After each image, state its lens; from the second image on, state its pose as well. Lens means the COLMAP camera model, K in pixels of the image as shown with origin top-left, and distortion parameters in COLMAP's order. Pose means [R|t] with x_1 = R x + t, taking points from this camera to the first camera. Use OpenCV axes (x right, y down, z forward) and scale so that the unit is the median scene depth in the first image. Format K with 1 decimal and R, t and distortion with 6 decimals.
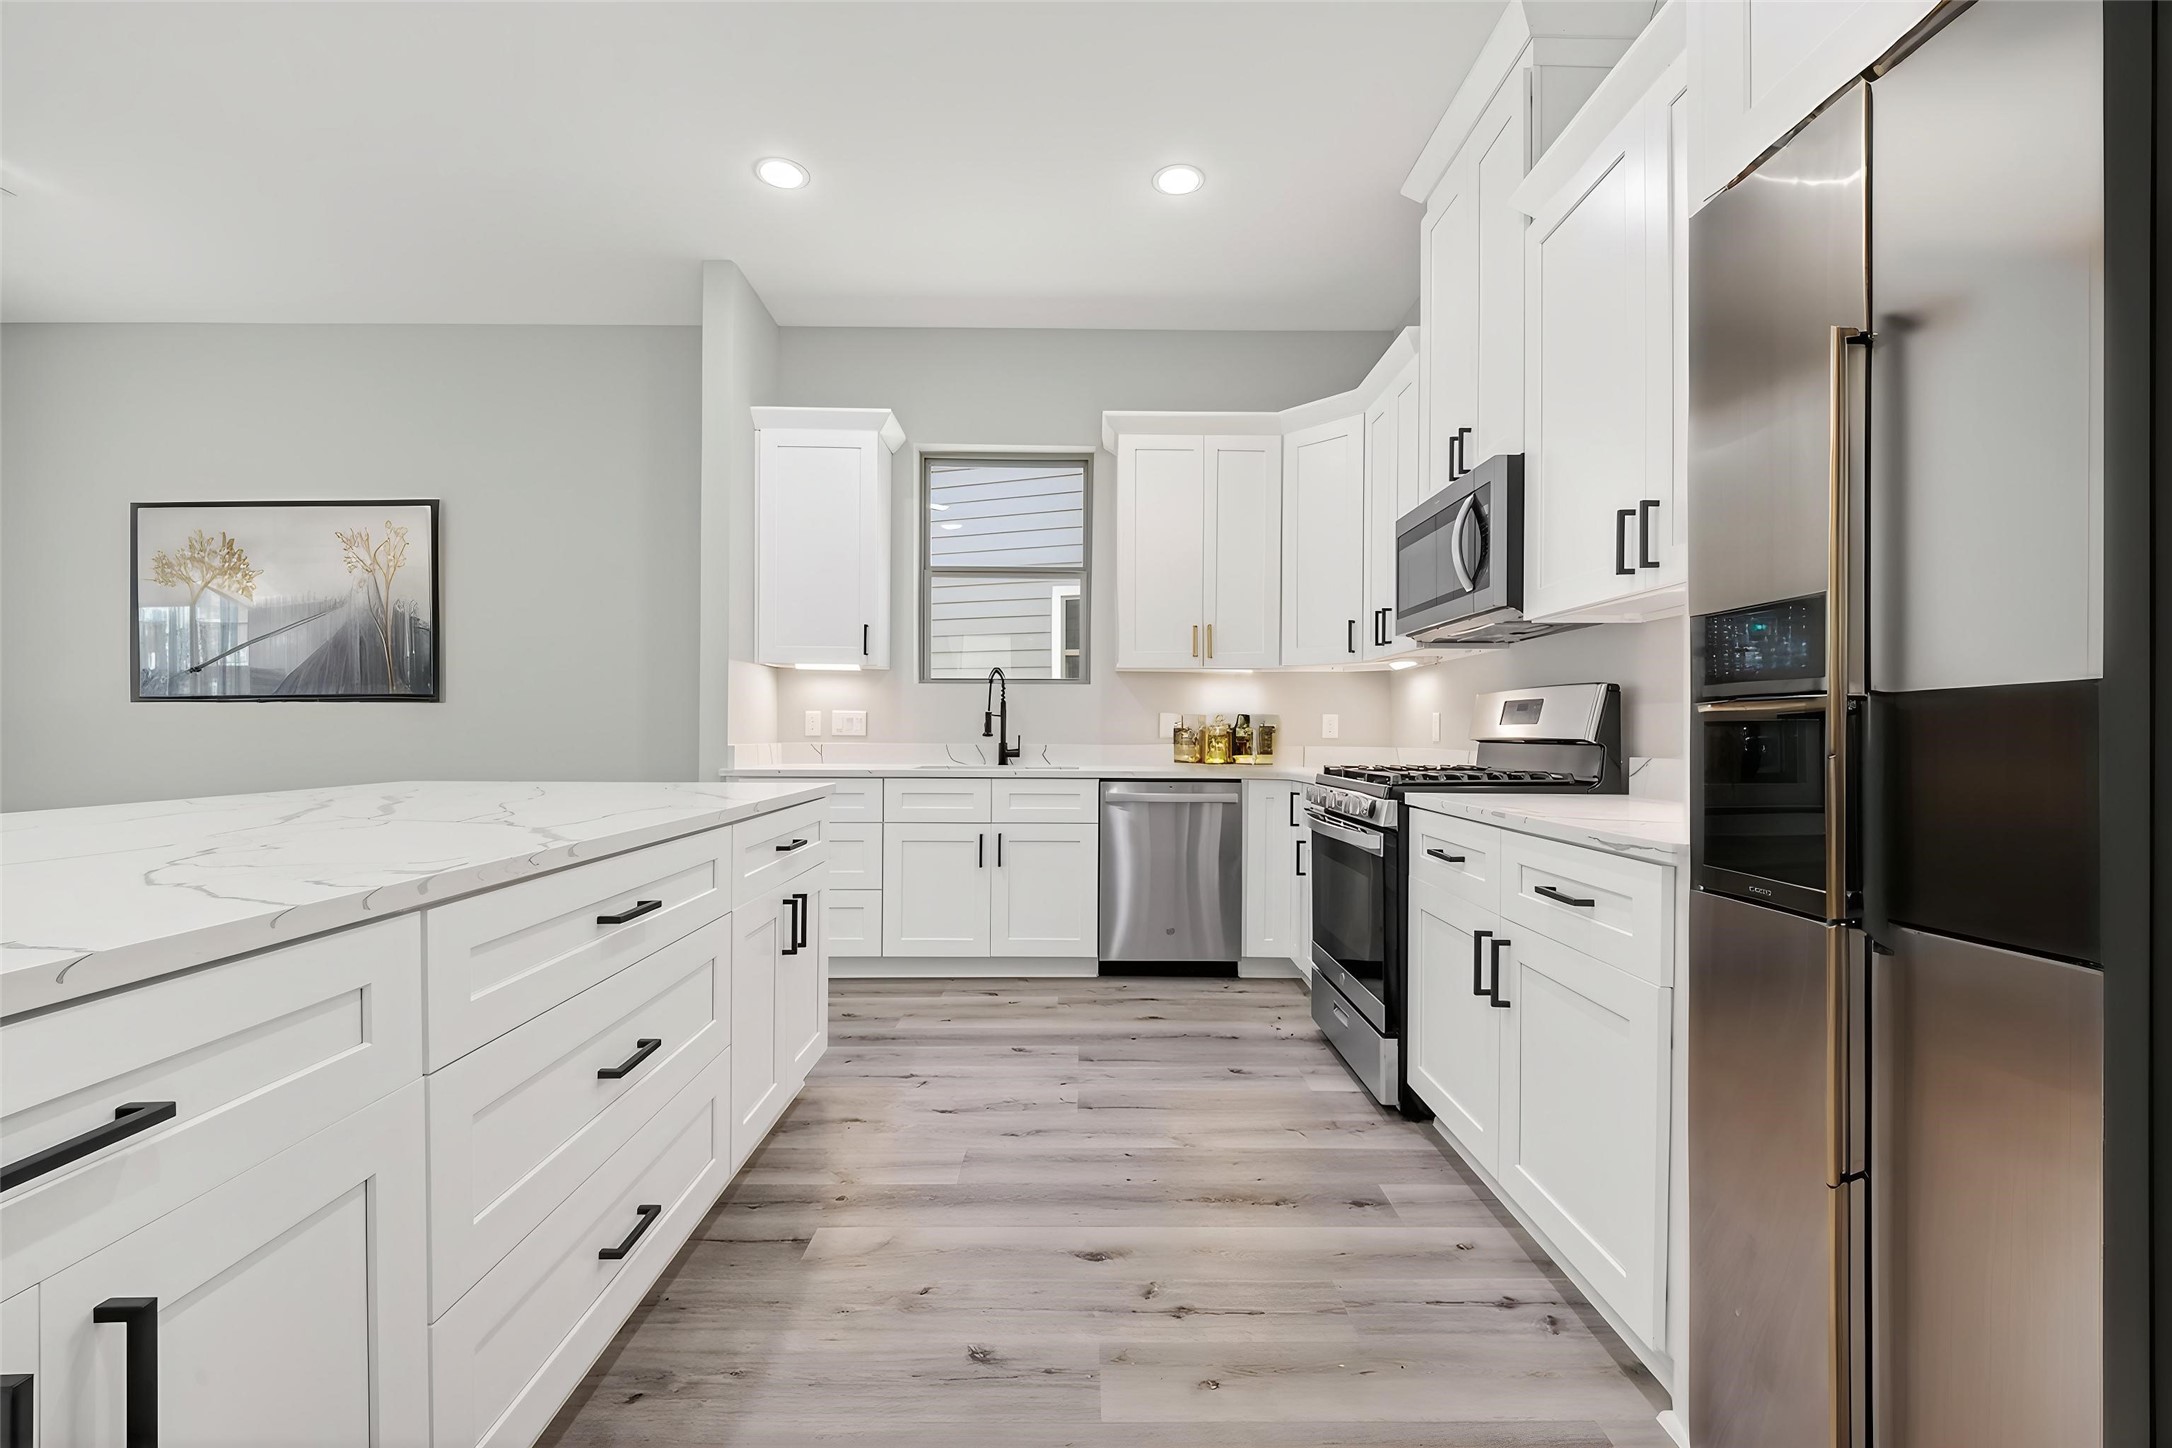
lens RADIAL K [[896.2, 0, 1085.4], [0, 896.2, 734.3], [0, 0, 1]] dist [-0.005257, -0.002877]
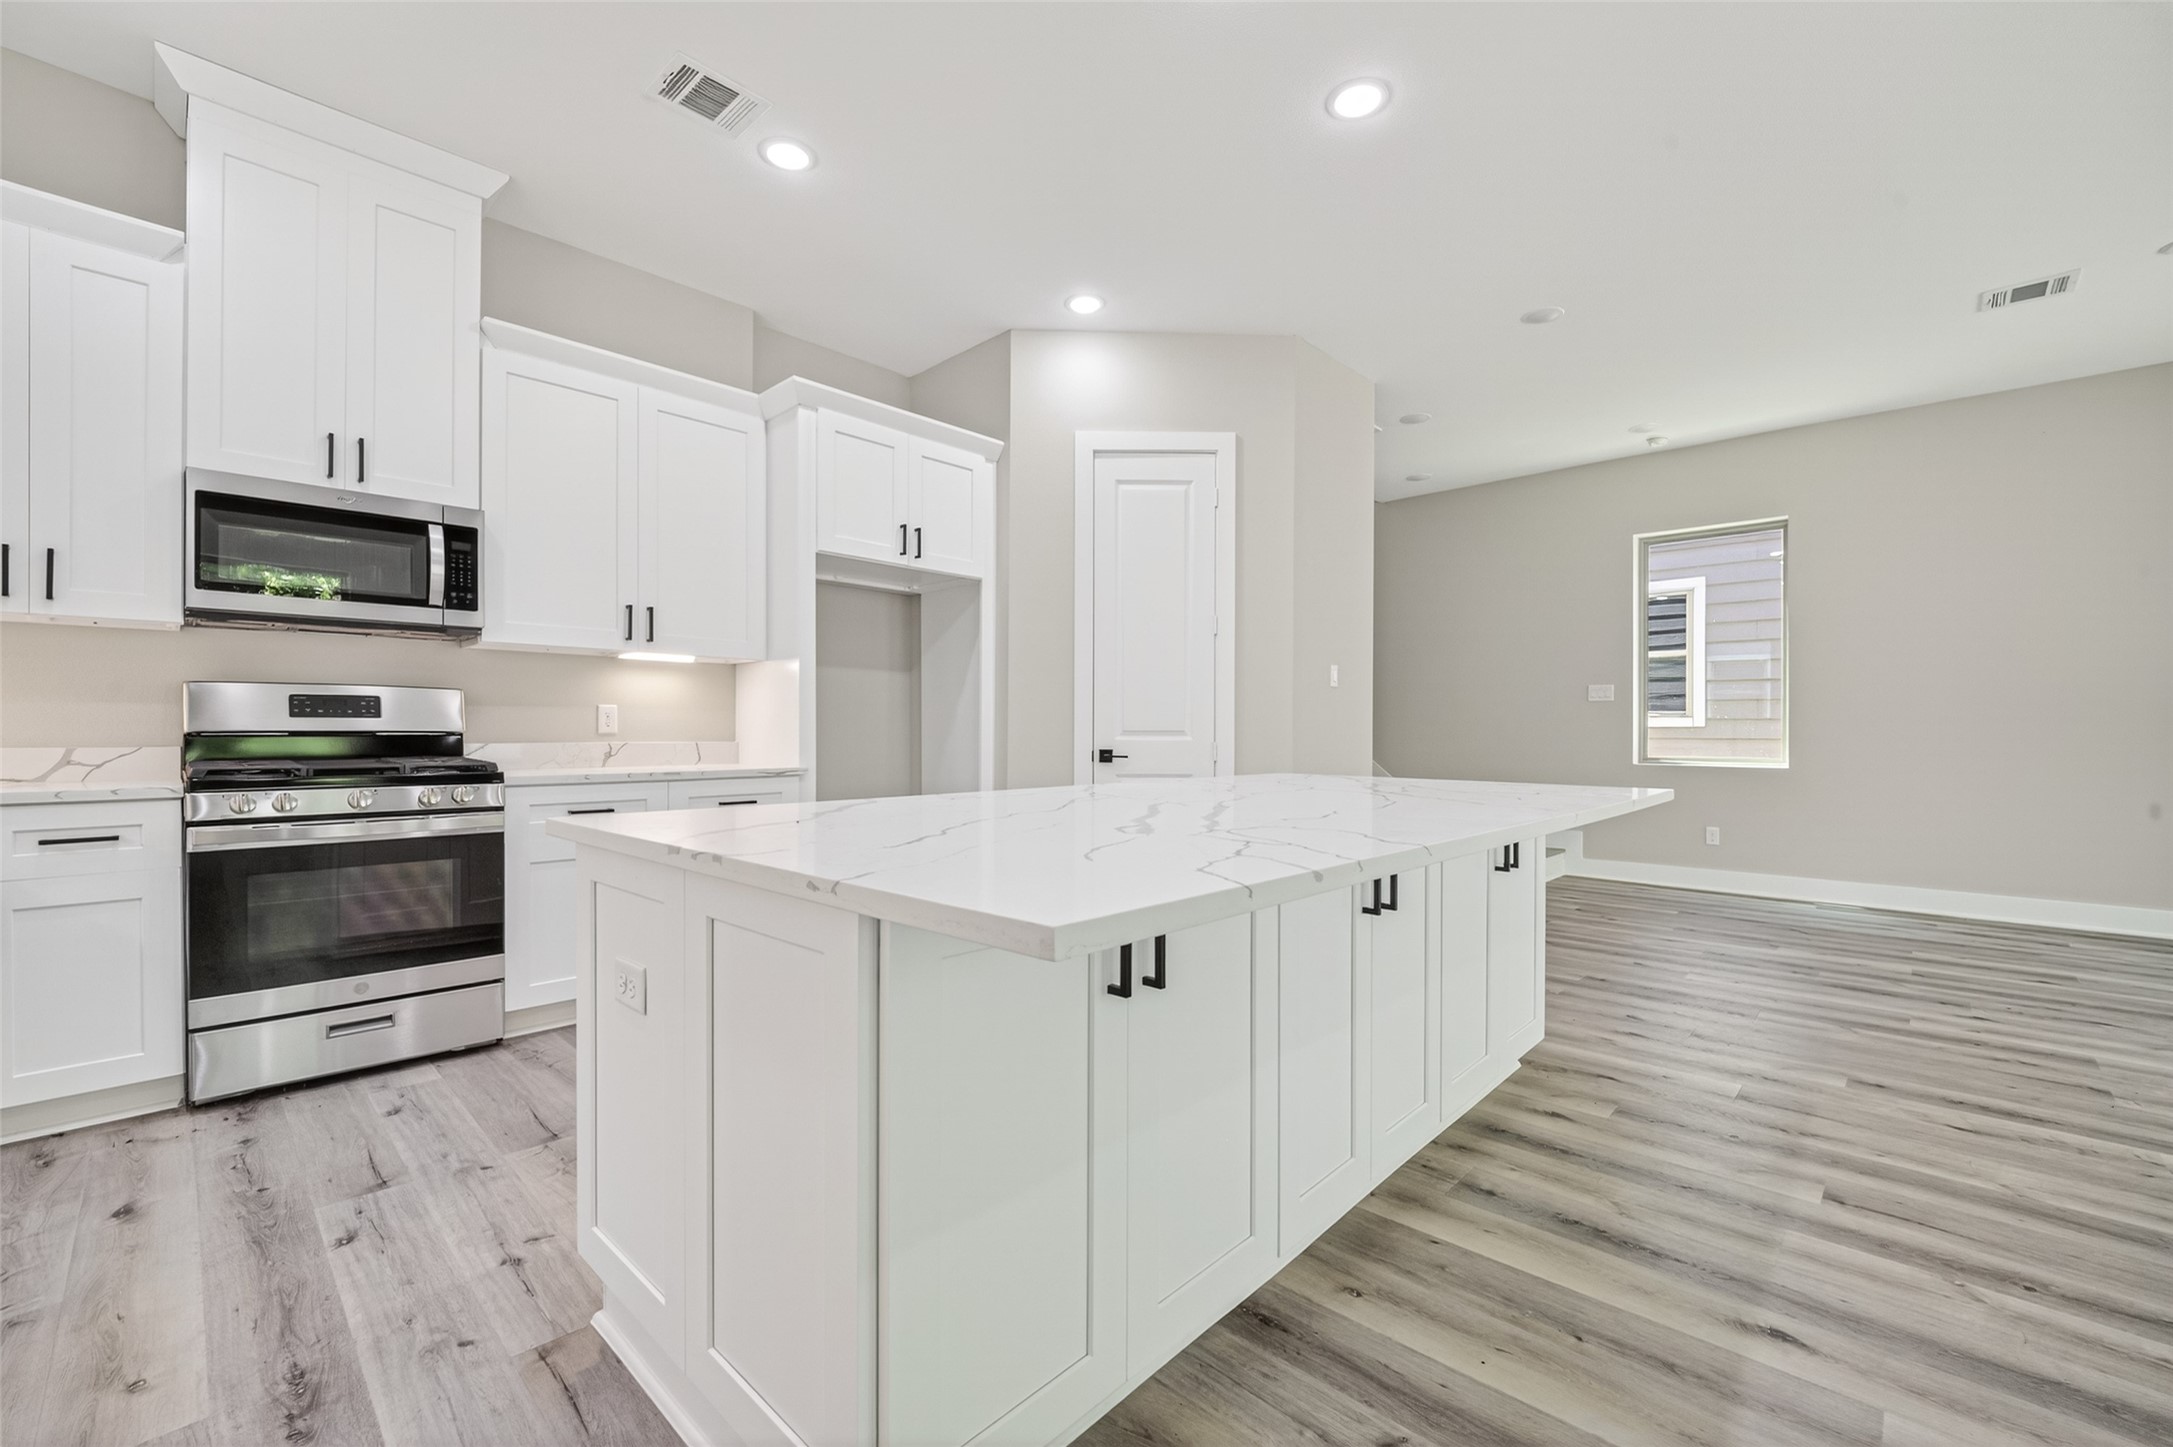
lens RADIAL K [[896.6, 0, 1067.5], [0, 896.6, 735.1], [0, 0, 1]] dist [-0.005257, -0.002877]
pose [[-0.710289, -0.013804, 0.703775, -0.863502], [-0.005855, 0.999889, 0.013703, -0.010344], [-0.703886, 0.005612, -0.710291, 1.084989]]
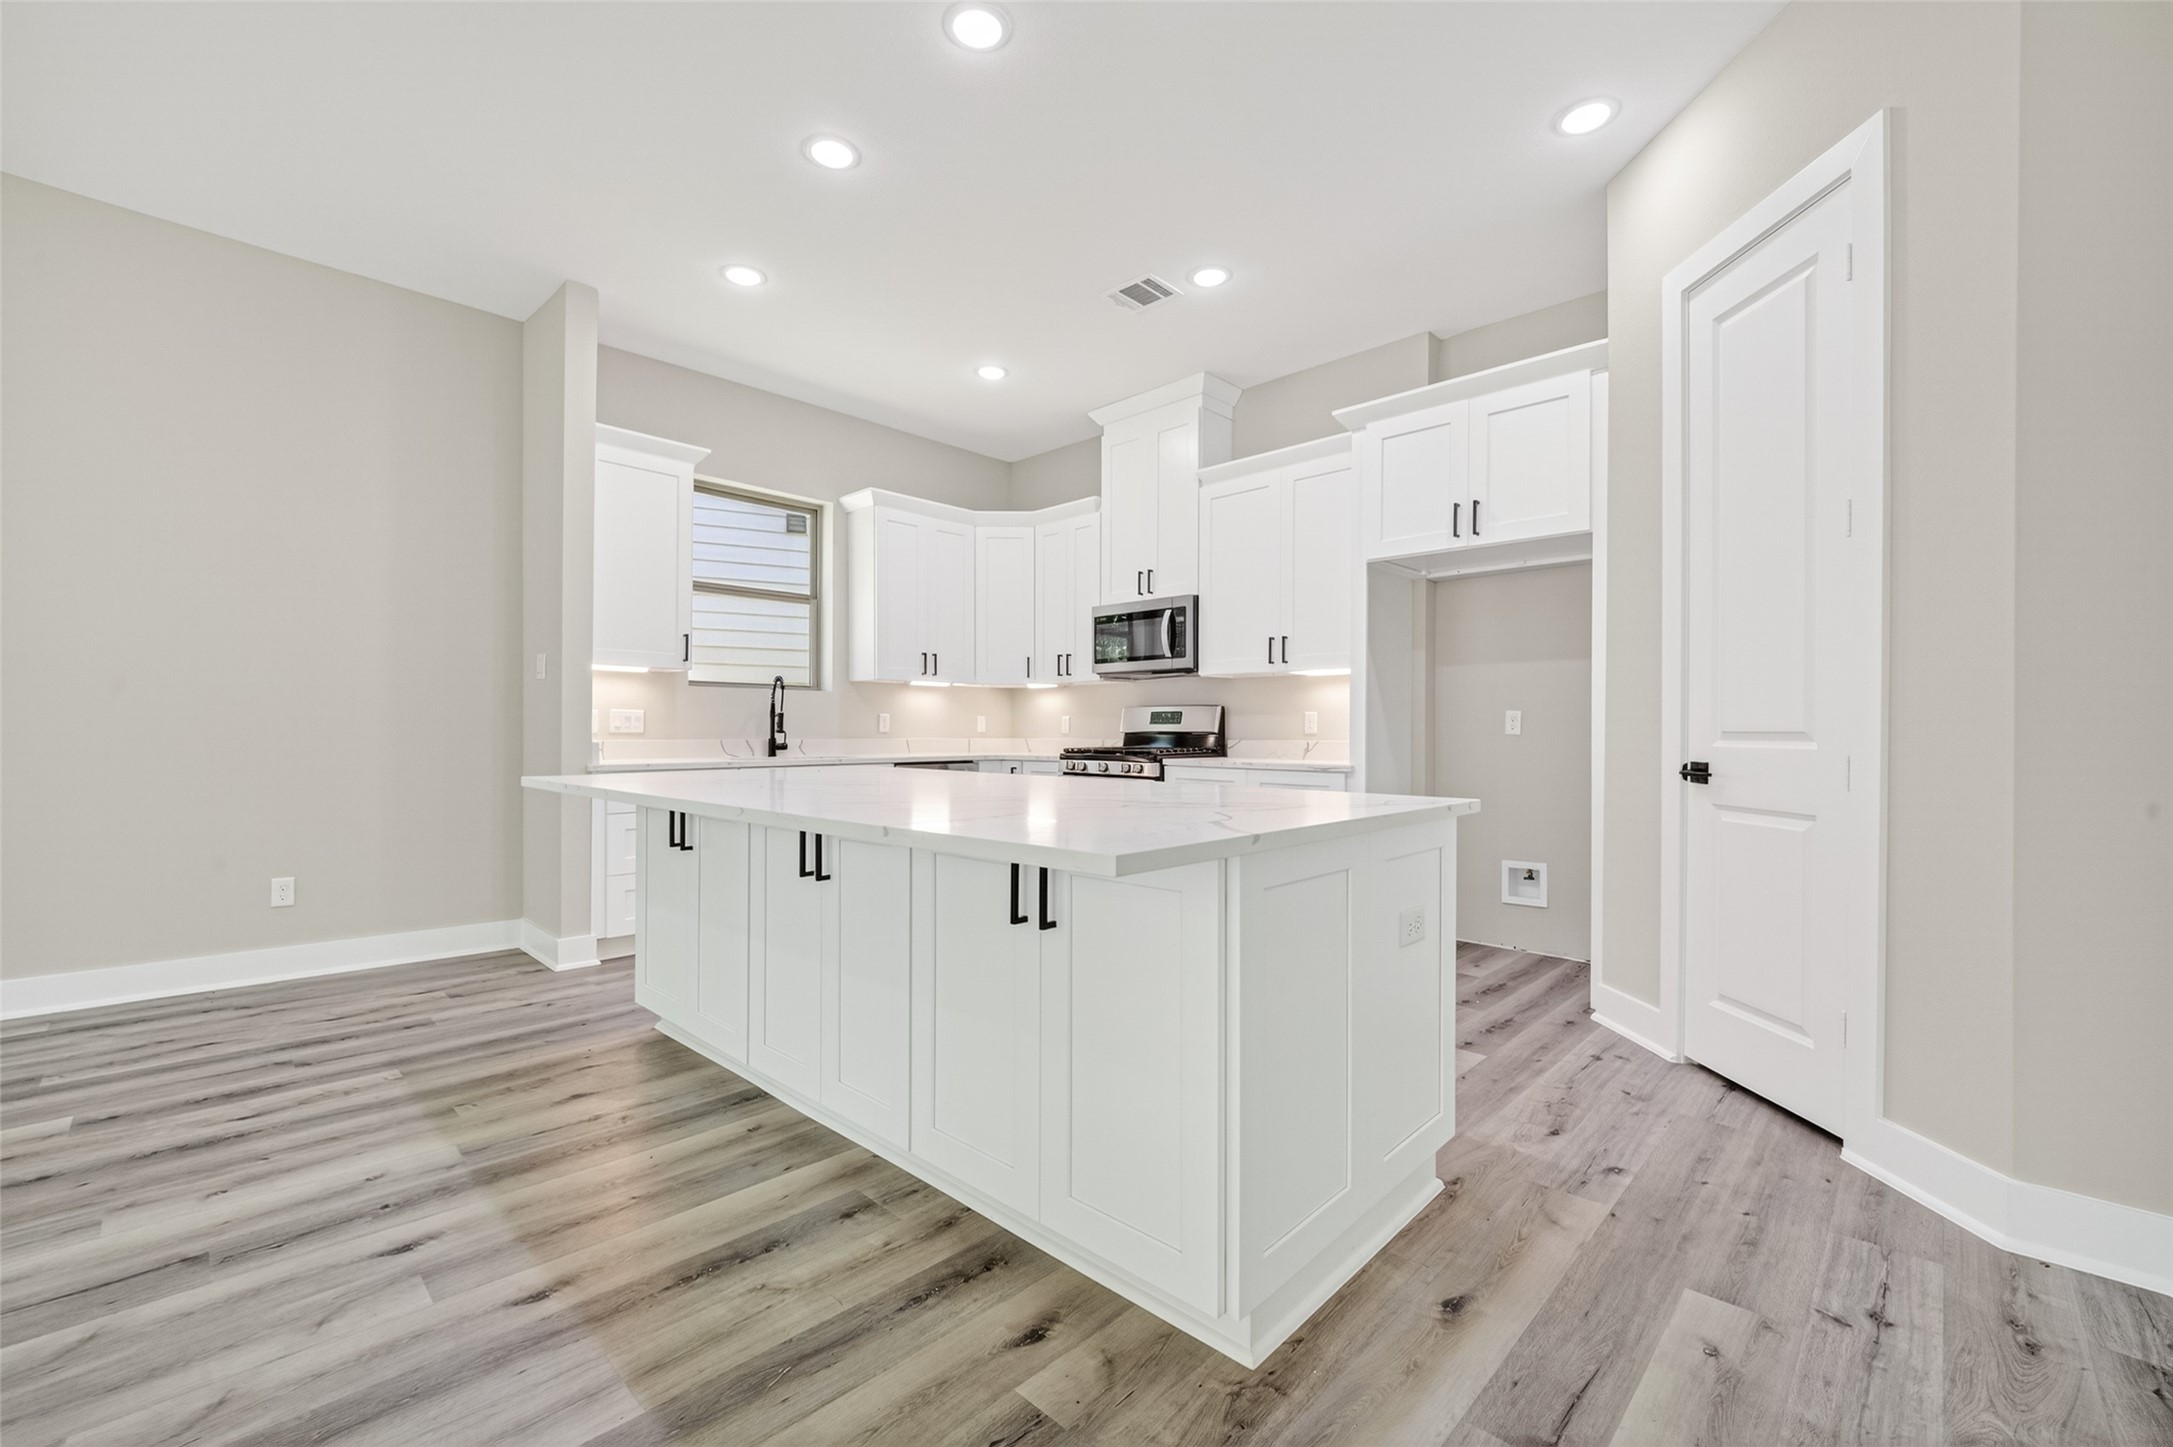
lens RADIAL K [[896.6, 0, 1101.9], [0, 896.6, 729.9], [0, 0, 1]] dist [-0.005257, -0.002877]
pose [[0.693992, -0.002887, 0.719977, -0.952880], [0.003307, 0.999994, 0.000822, -0.001450], [-0.719975, 0.001811, 0.693998, -0.231588]]
